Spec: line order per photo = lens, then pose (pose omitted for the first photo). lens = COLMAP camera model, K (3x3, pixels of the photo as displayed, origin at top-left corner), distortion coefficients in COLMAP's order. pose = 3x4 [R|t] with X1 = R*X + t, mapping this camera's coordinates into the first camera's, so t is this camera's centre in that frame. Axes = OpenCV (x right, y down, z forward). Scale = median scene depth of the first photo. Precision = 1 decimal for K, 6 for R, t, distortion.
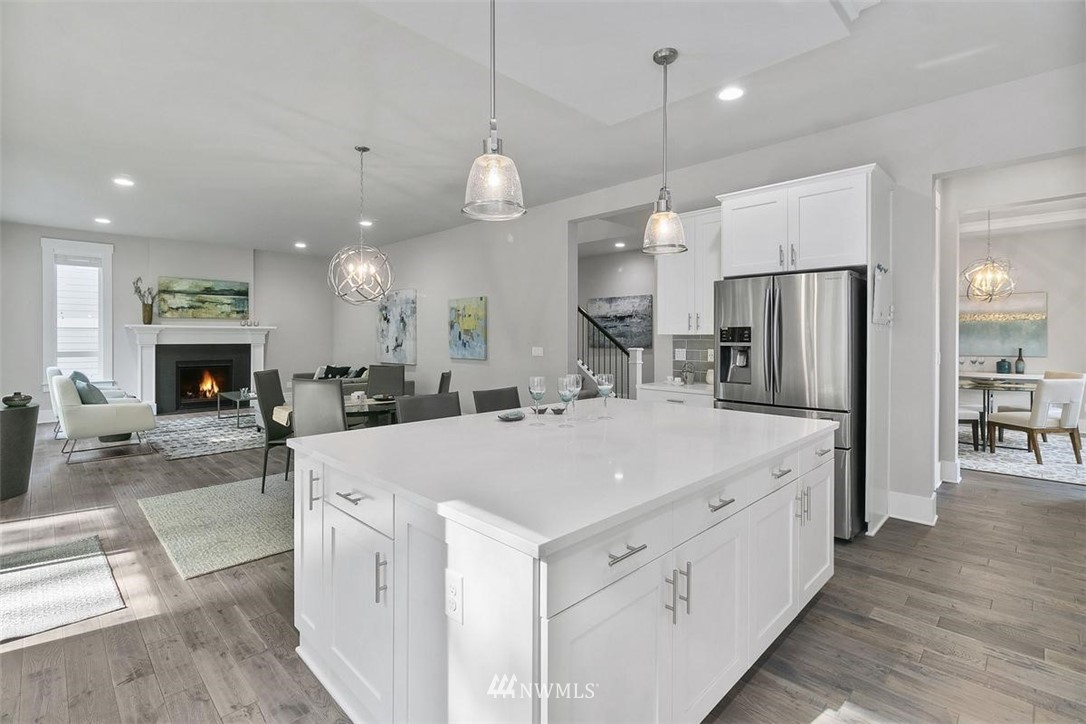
lens RADIAL K [[502.5, 0, 554.4], [0, 502.5, 335.0], [0, 0, 1]] dist [0.005383, 0.000547]
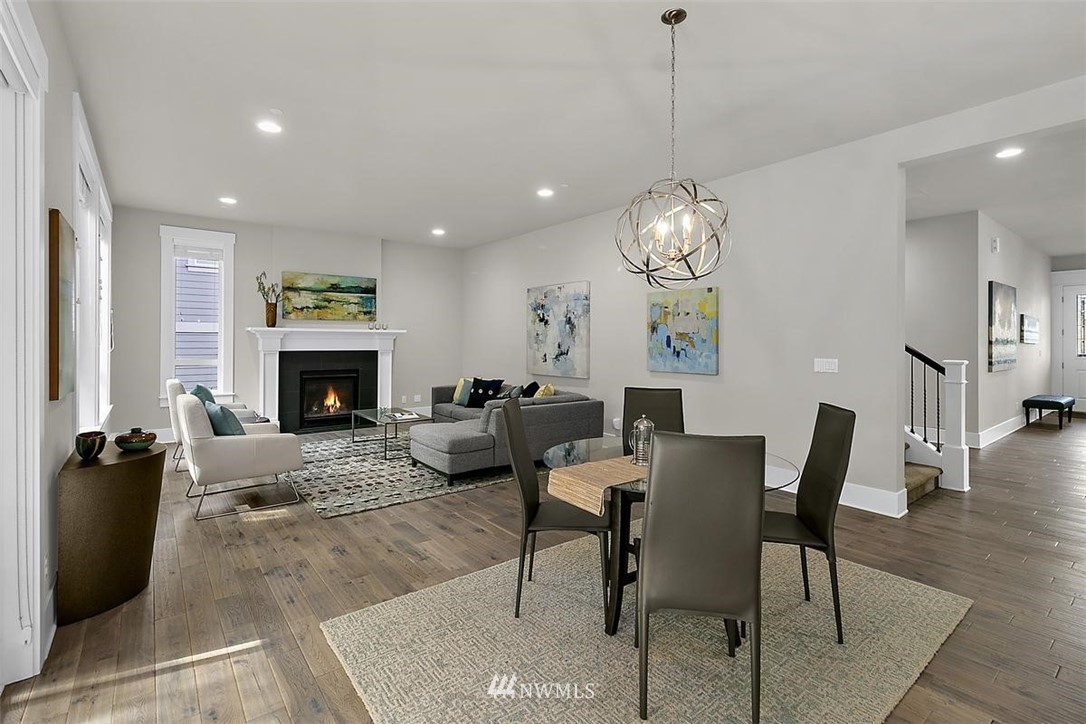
lens RADIAL K [[502.5, 0, 552.8], [0, 502.5, 335.5], [0, 0, 1]] dist [0.005383, 0.000547]
pose [[0.992875, 0.000094, -0.119157, -0.230928], [-0.001351, 0.999944, -0.010466, 0.000688], [0.119149, 0.010552, 0.992820, 0.213600]]
